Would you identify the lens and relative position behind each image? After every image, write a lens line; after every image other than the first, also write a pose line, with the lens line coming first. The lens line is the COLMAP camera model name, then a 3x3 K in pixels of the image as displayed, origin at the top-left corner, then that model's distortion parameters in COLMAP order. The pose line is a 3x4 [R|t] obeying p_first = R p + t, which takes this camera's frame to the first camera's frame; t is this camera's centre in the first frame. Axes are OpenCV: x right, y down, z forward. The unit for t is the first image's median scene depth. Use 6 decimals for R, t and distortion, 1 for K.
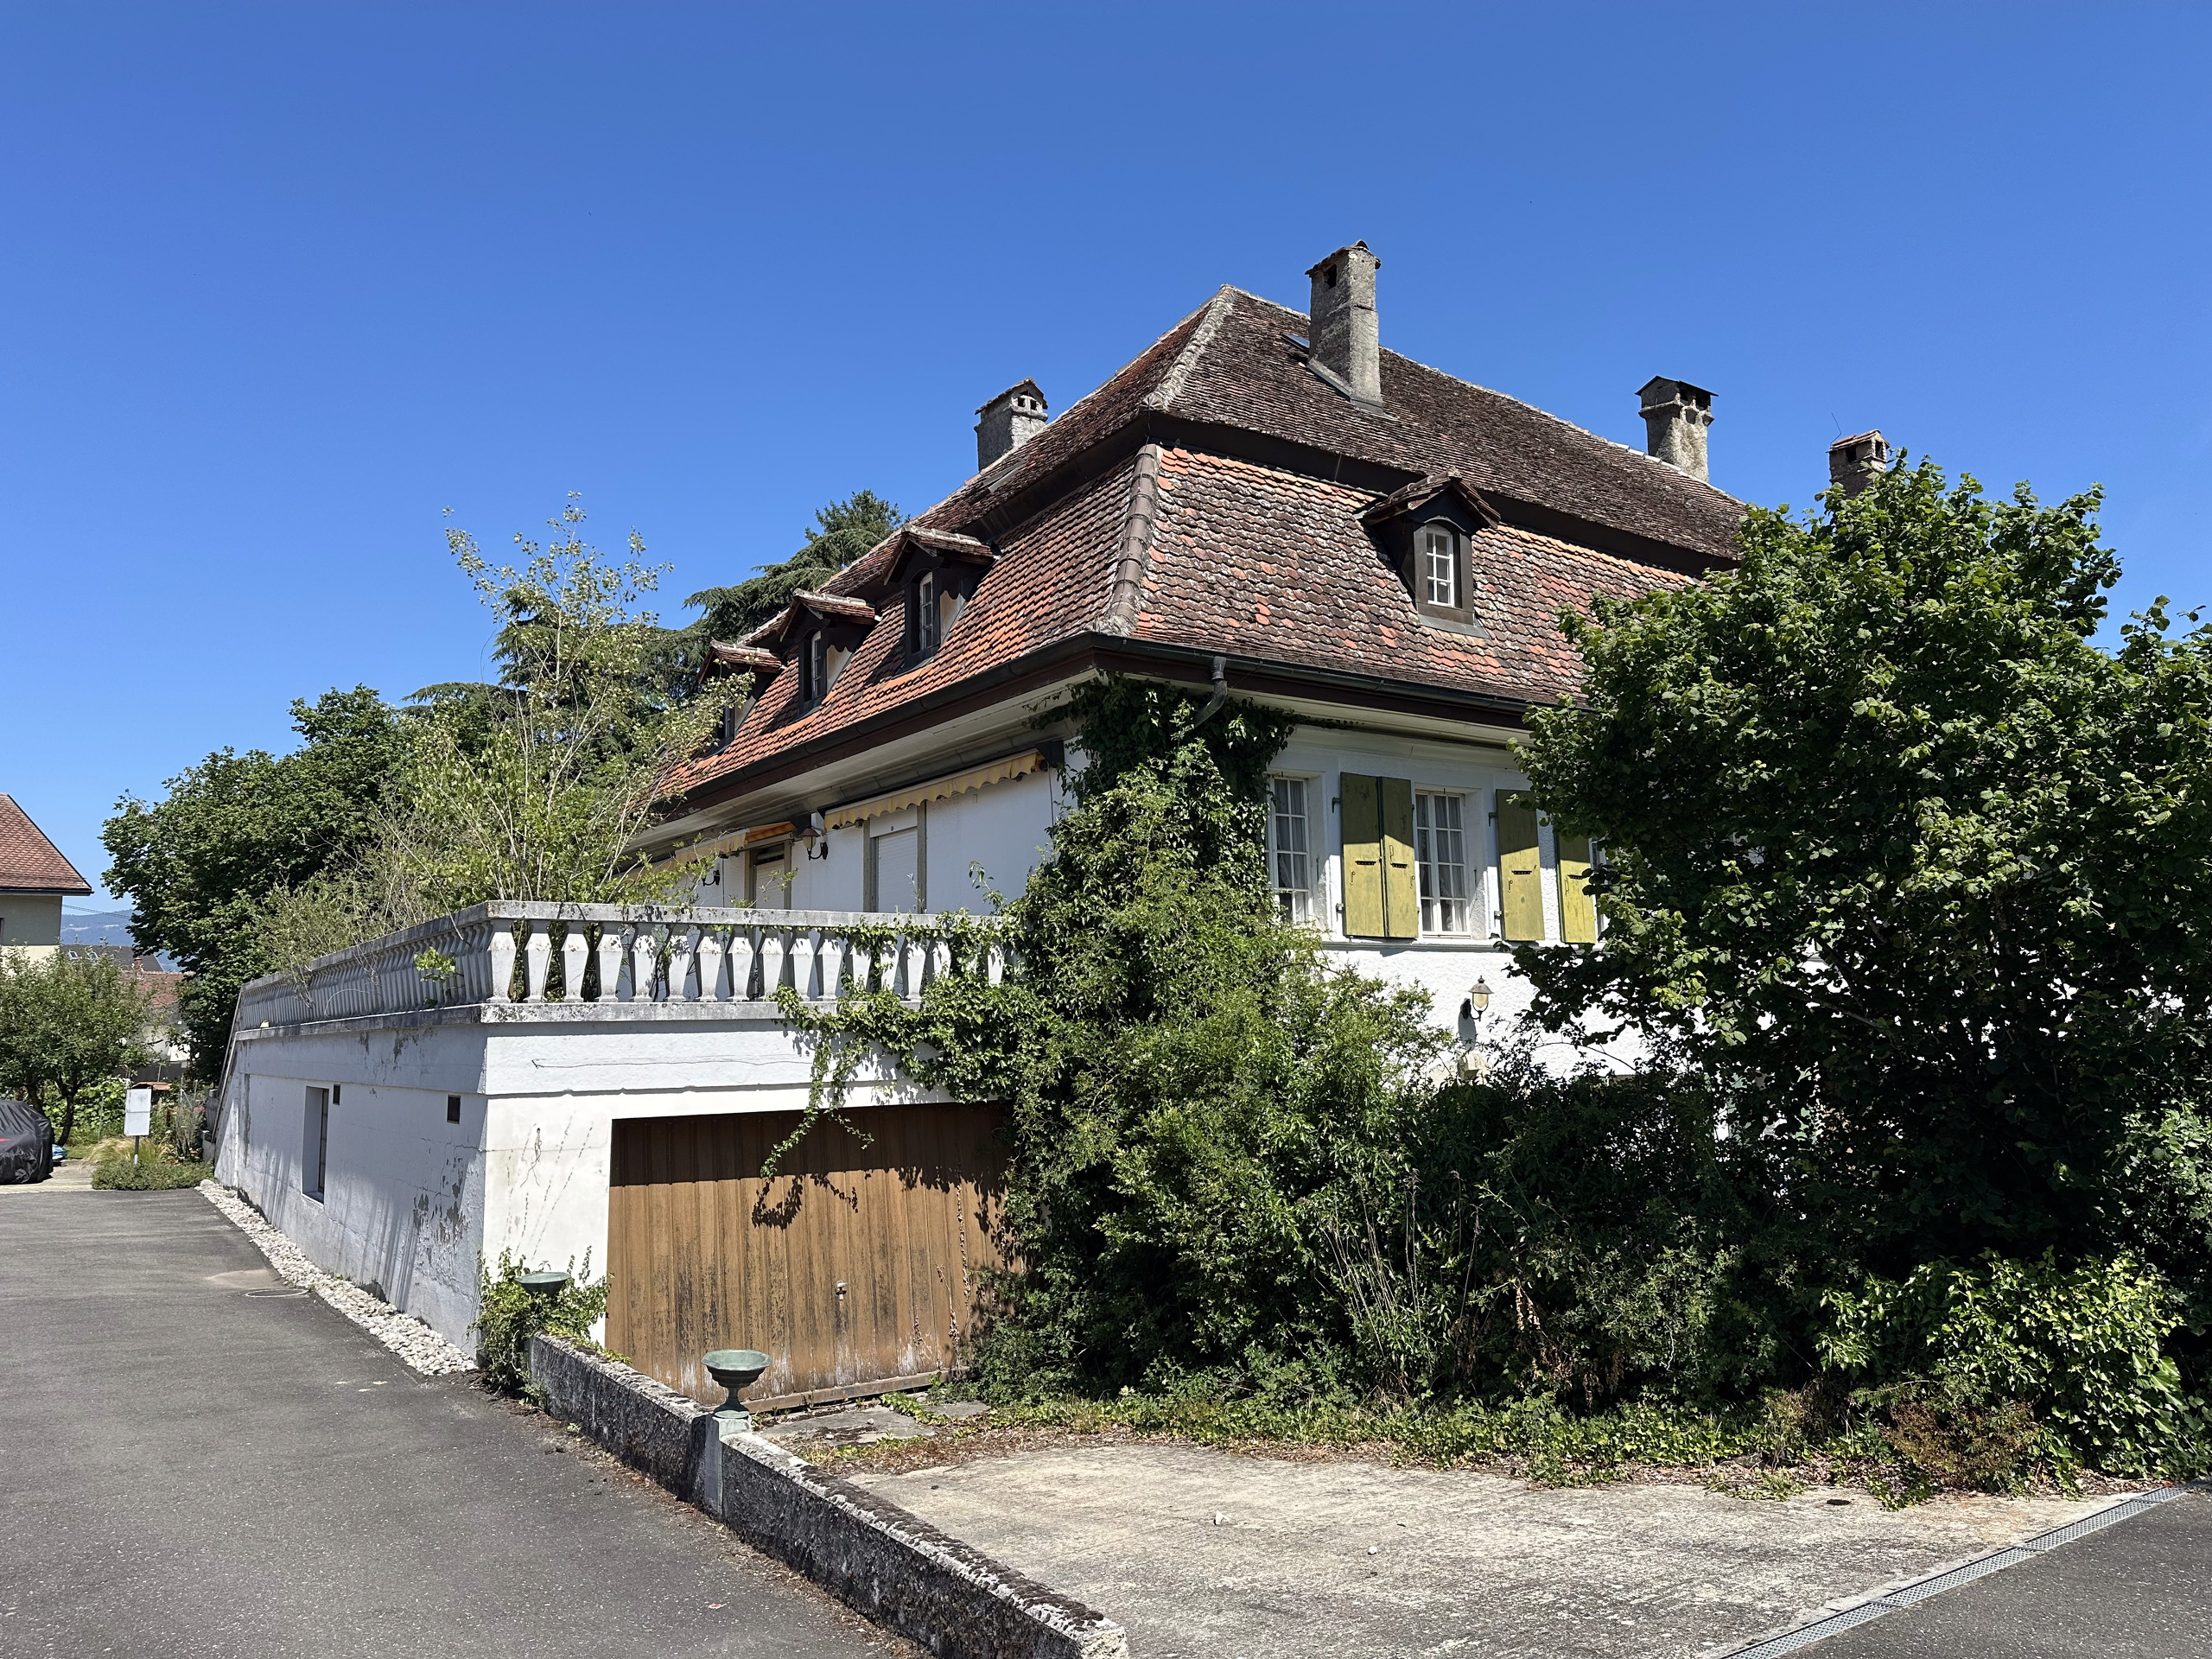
lens RADIAL K [[1524.1, 0, 1101.0], [0, 1524.1, 830.5], [0, 0, 1]] dist [0.039876, -0.029994]
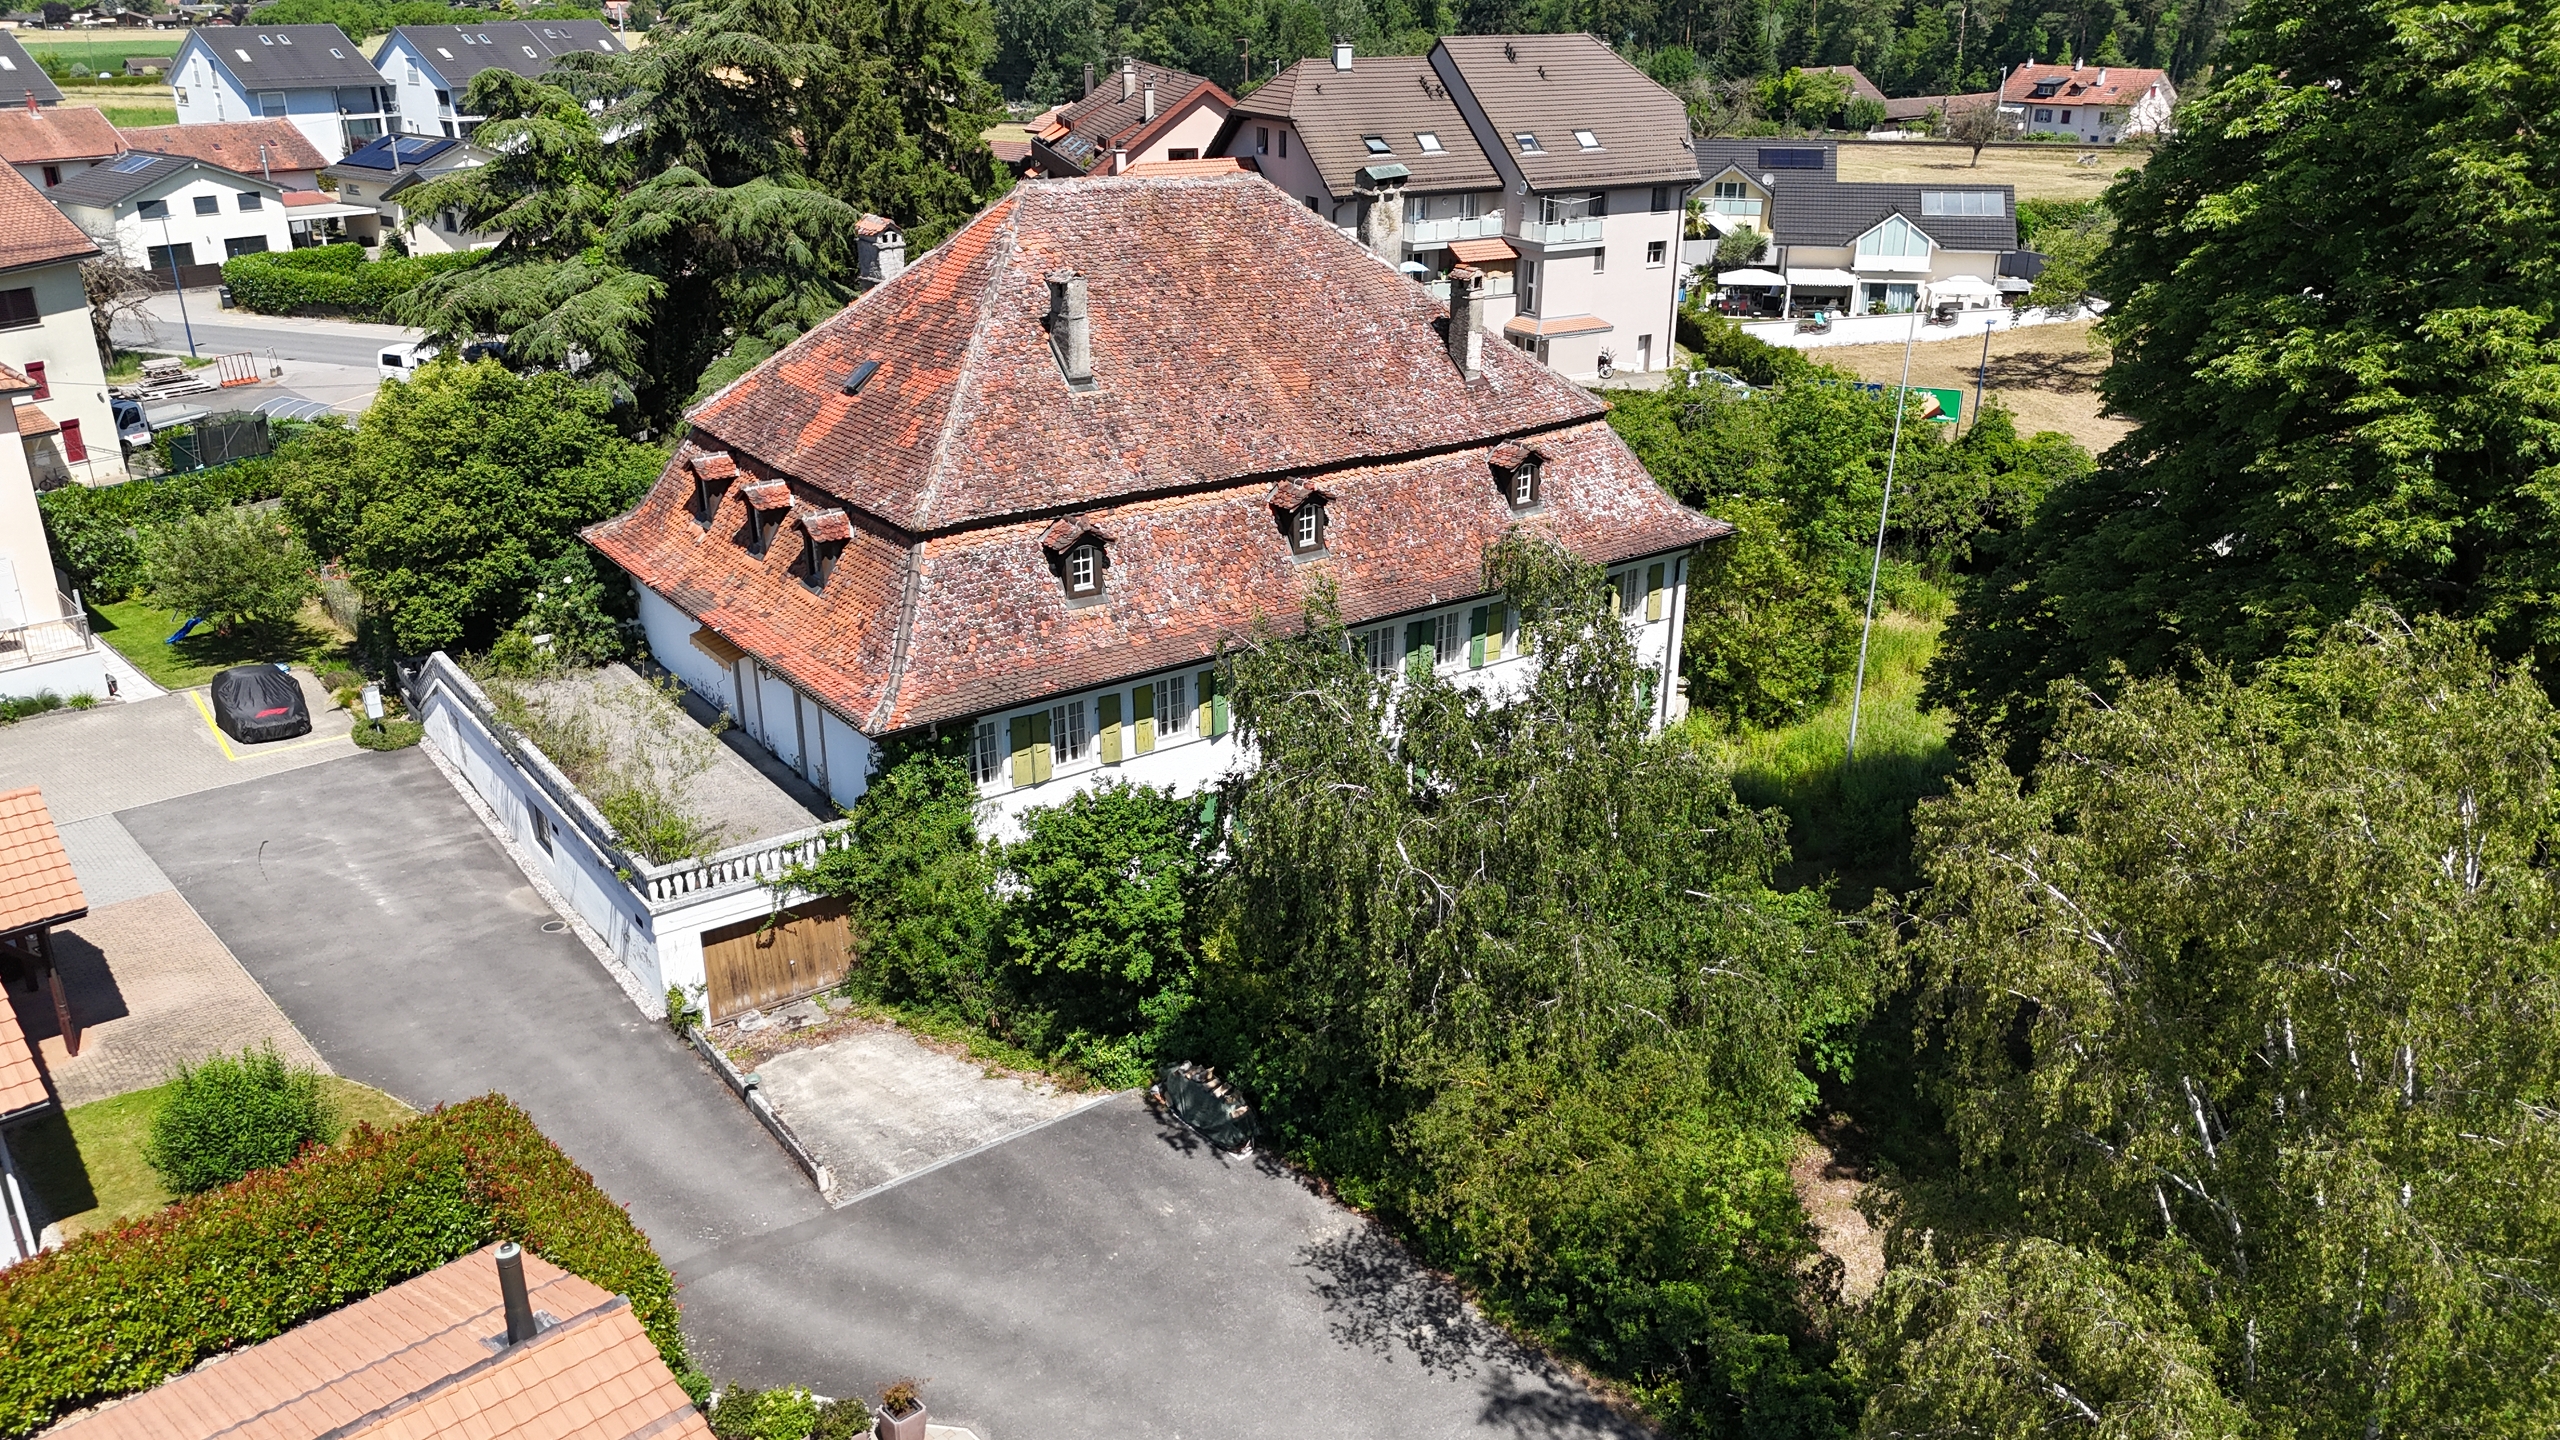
lens RADIAL K [[1794.4, 0, 1286.8], [0, 1794.4, 723.0], [0, 0, 1]] dist [0.053939, -0.000240]
pose [[0.998237, 0.003289, 0.059266, 0.501509], [-0.032036, 0.870414, 0.491278, -1.632452], [-0.049970, -0.492310, 0.868984, -1.566636]]
